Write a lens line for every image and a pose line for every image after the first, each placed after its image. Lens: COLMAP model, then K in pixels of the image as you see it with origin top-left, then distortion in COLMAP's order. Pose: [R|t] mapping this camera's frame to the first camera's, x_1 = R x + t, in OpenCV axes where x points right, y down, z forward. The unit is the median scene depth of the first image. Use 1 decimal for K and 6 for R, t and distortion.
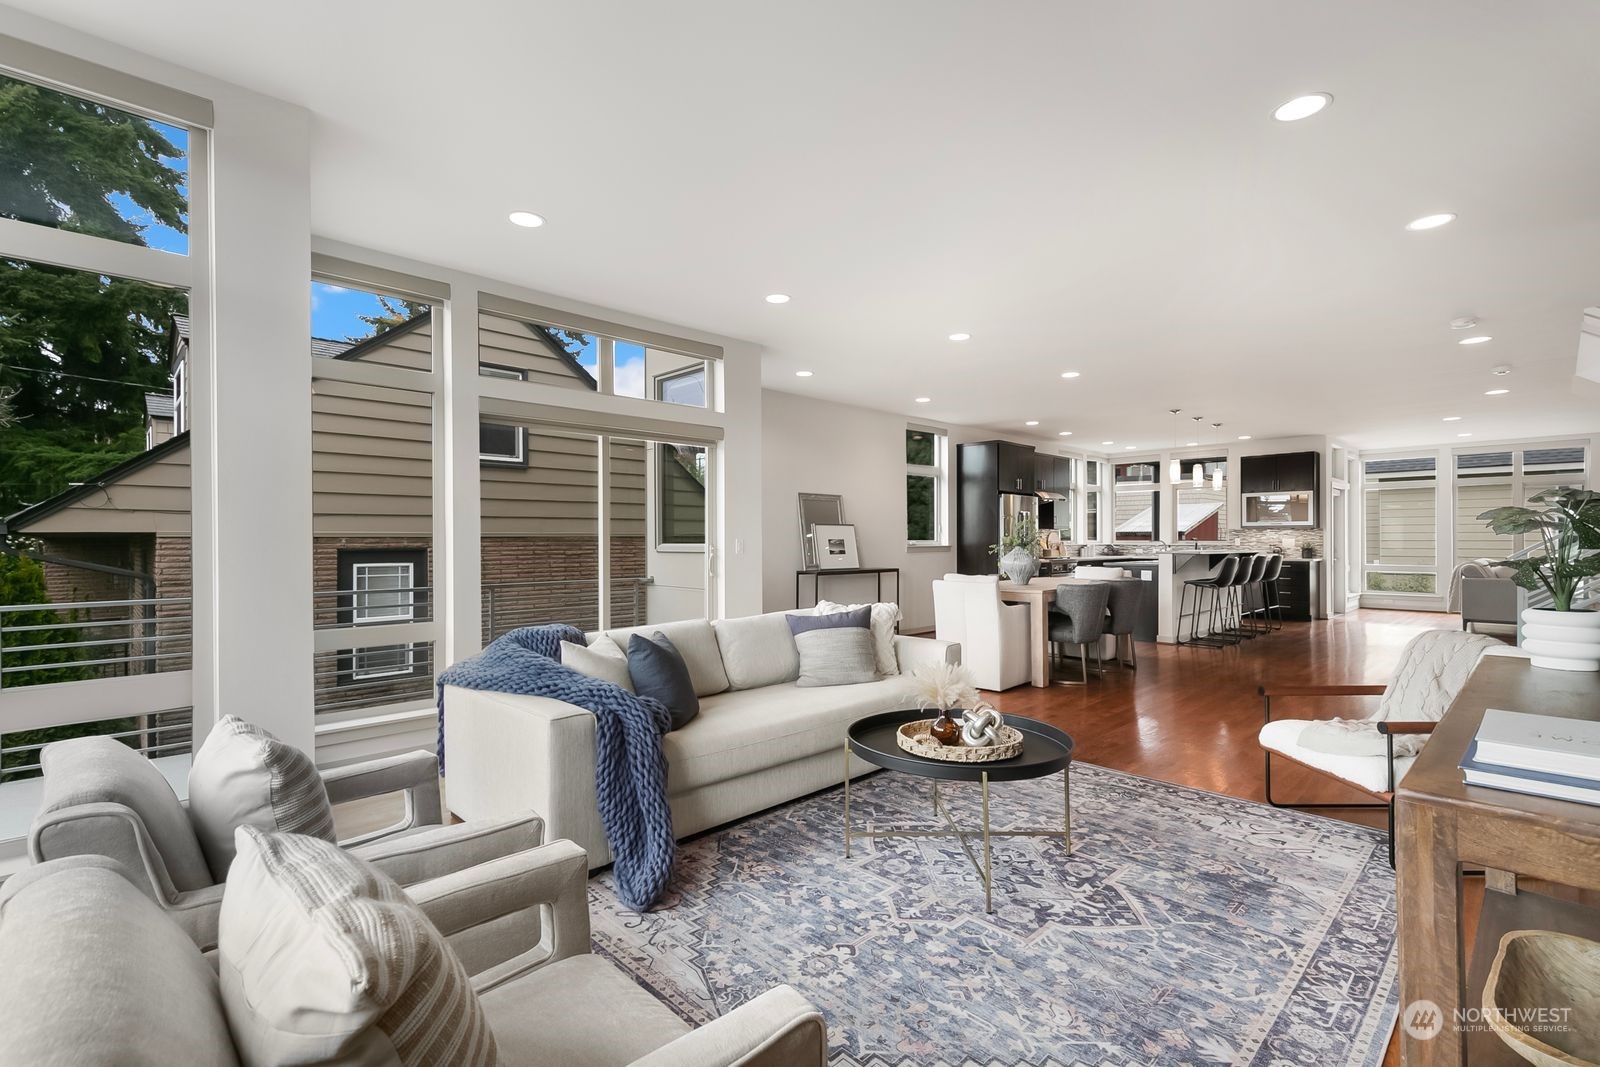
lens RADIAL K [[725.8, 0, 800.8], [0, 725.8, 538.5], [0, 0, 1]] dist [-0.002074, 0.000583]
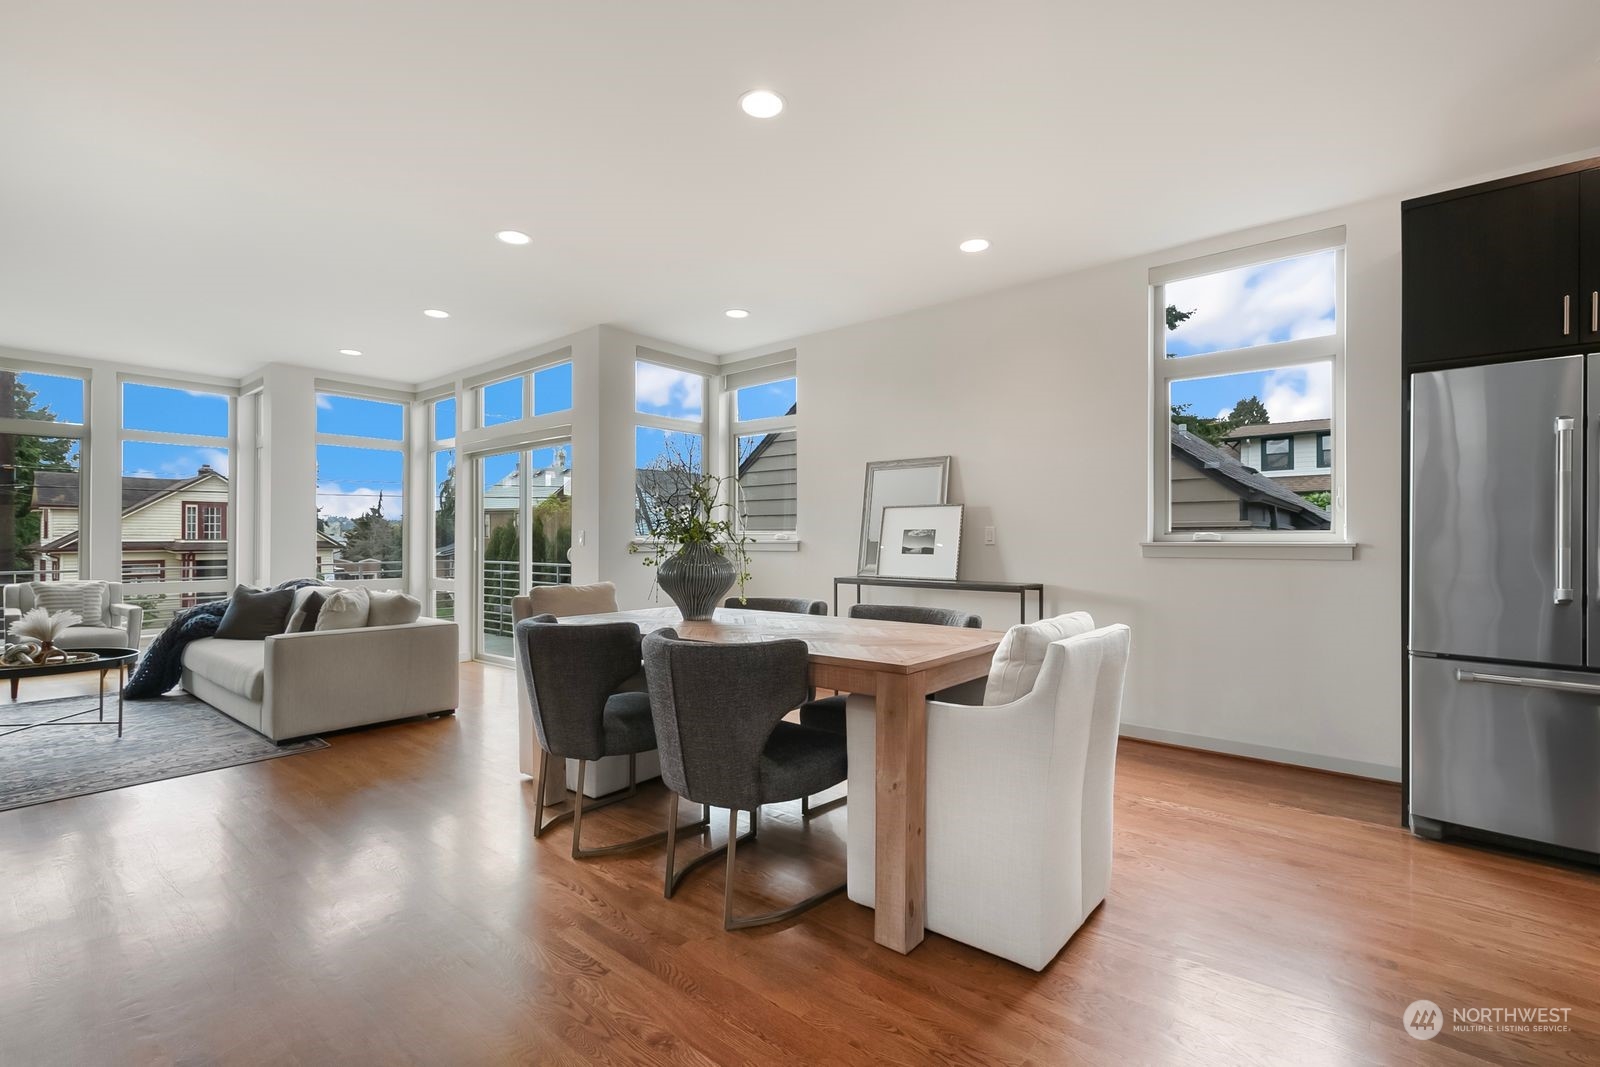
lens RADIAL K [[725.8, 0, 795.6], [0, 725.8, 535.6], [0, 0, 1]] dist [-0.002074, 0.000583]
pose [[0.100519, -0.004595, -0.994925, 0.576907], [0.000420, 0.999989, -0.004576, 0.007997], [0.994935, 0.000042, 0.100520, 0.738853]]
